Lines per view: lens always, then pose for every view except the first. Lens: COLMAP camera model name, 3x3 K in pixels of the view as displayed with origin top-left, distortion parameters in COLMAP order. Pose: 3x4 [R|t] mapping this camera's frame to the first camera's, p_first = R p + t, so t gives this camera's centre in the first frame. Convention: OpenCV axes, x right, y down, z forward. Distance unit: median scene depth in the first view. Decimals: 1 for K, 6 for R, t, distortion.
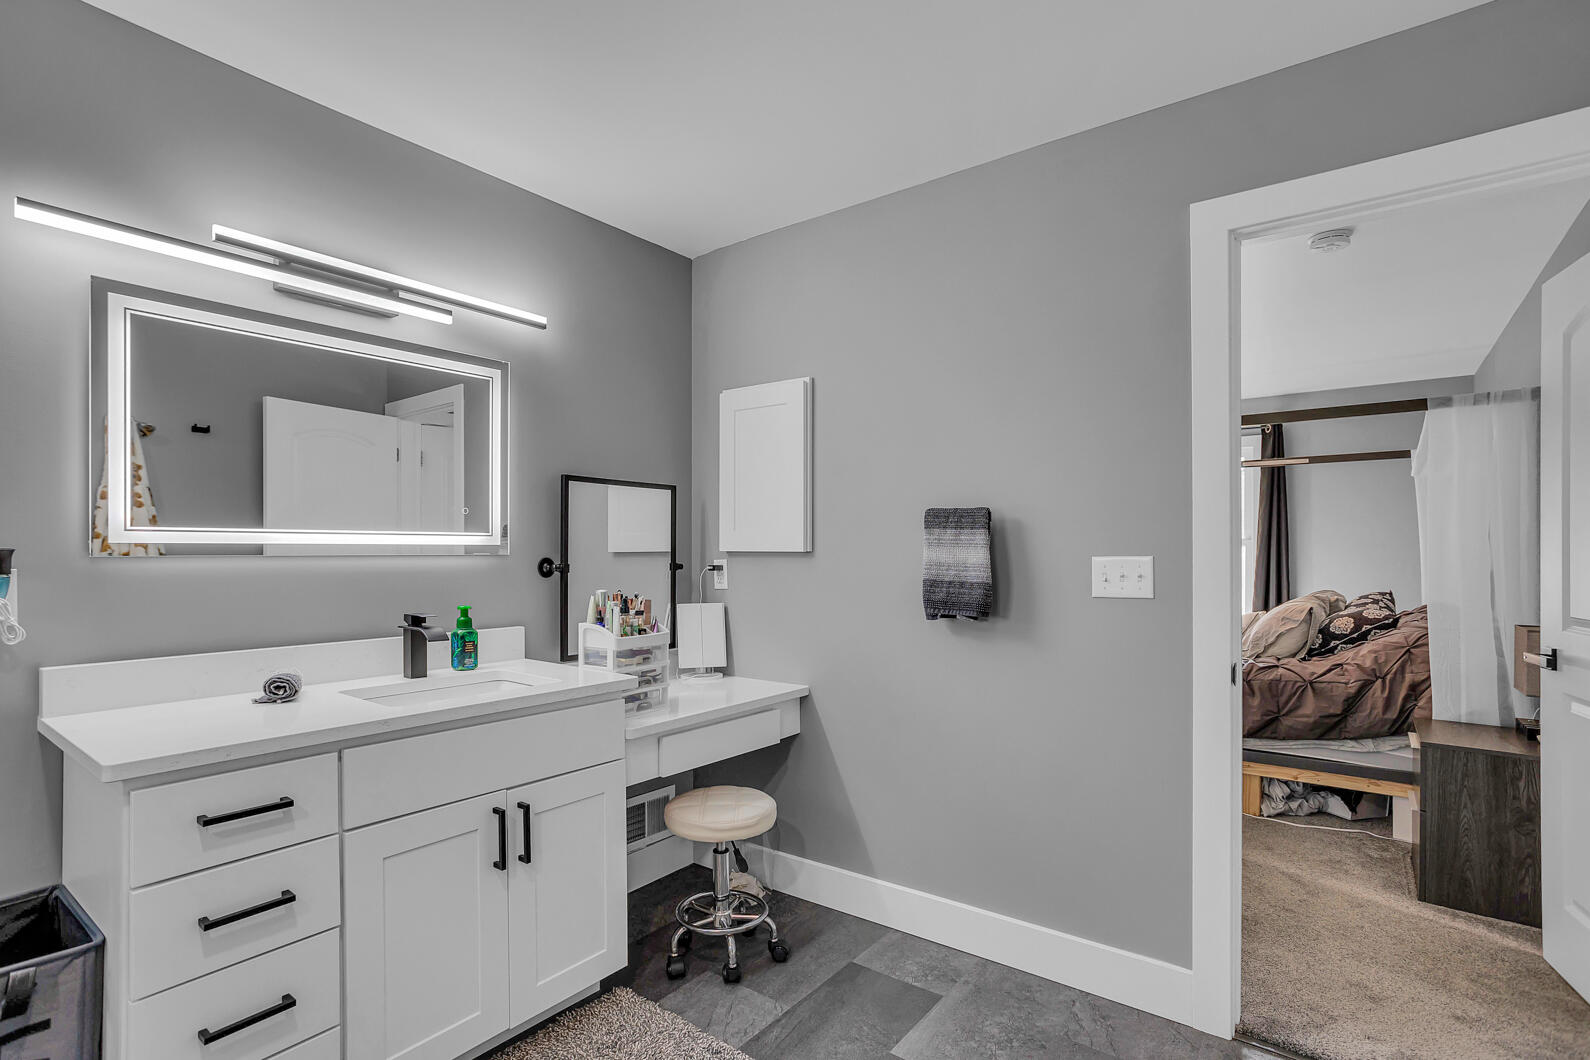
lens RADIAL K [[787.9, 0, 808.0], [0, 787.9, 538.9], [0, 0, 1]] dist [-0.005555, 0.005598]
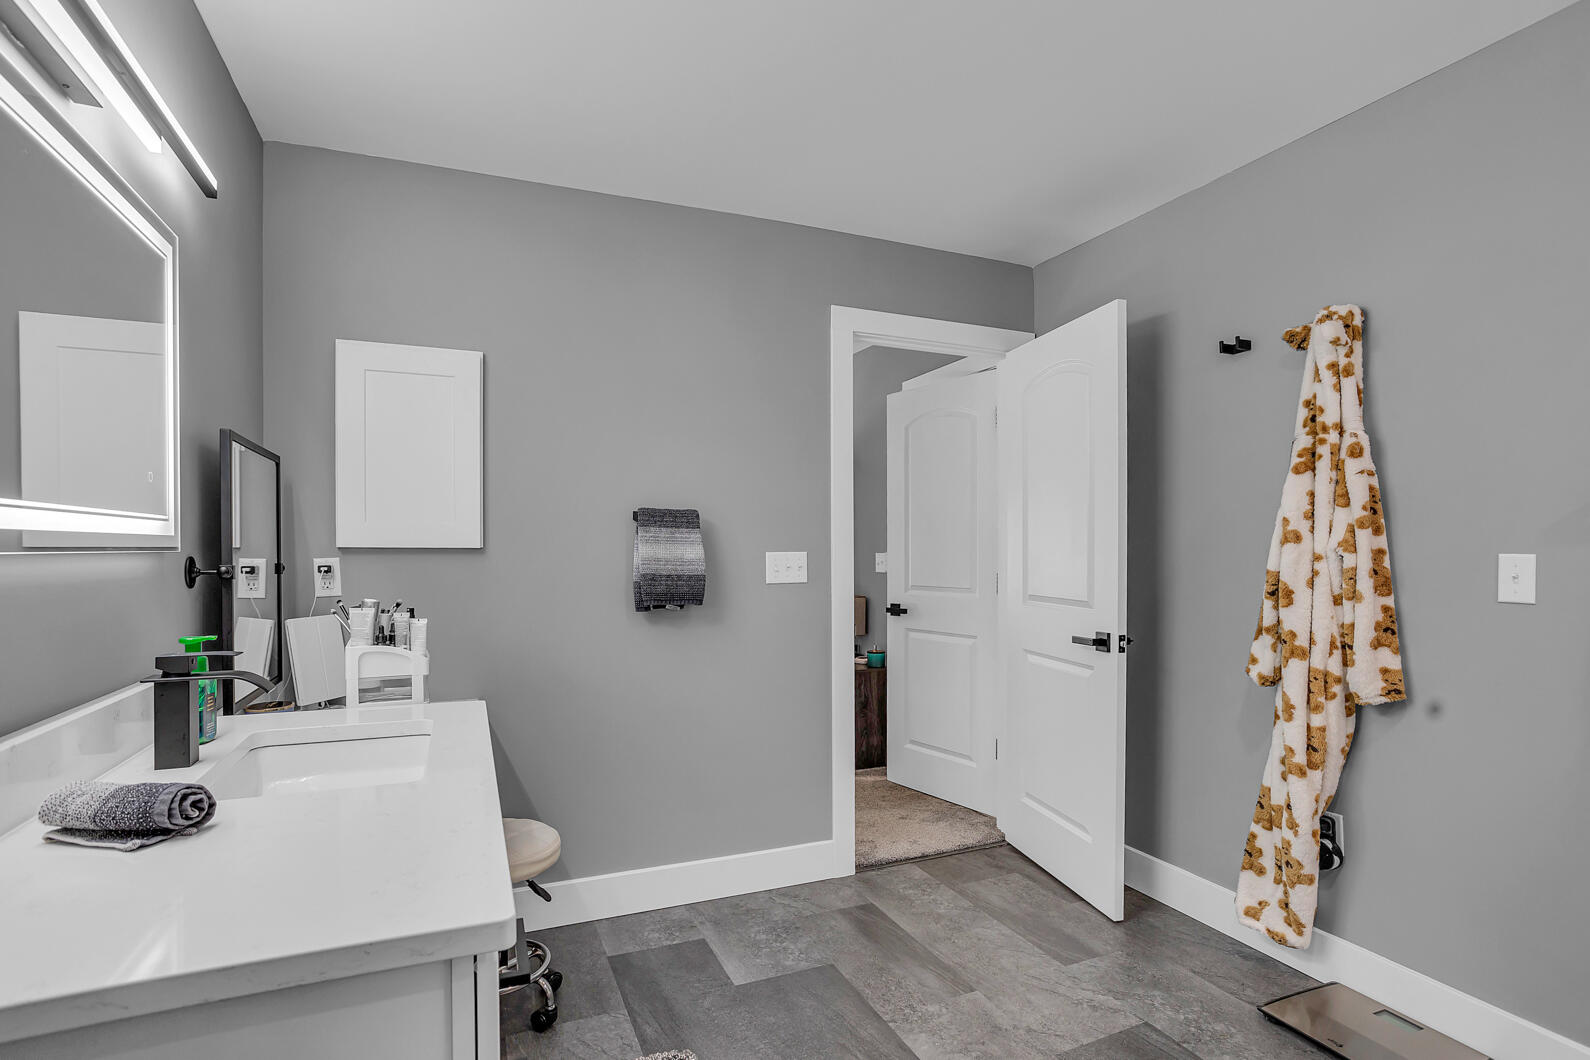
lens RADIAL K [[787.9, 0, 809.6], [0, 787.9, 539.9], [0, 0, 1]] dist [-0.005555, 0.005598]
pose [[0.503932, 0.009688, 0.863689, -0.679041], [-0.014512, 0.999891, -0.002749, 0.004902], [-0.863621, -0.011148, 0.504018, 0.274722]]
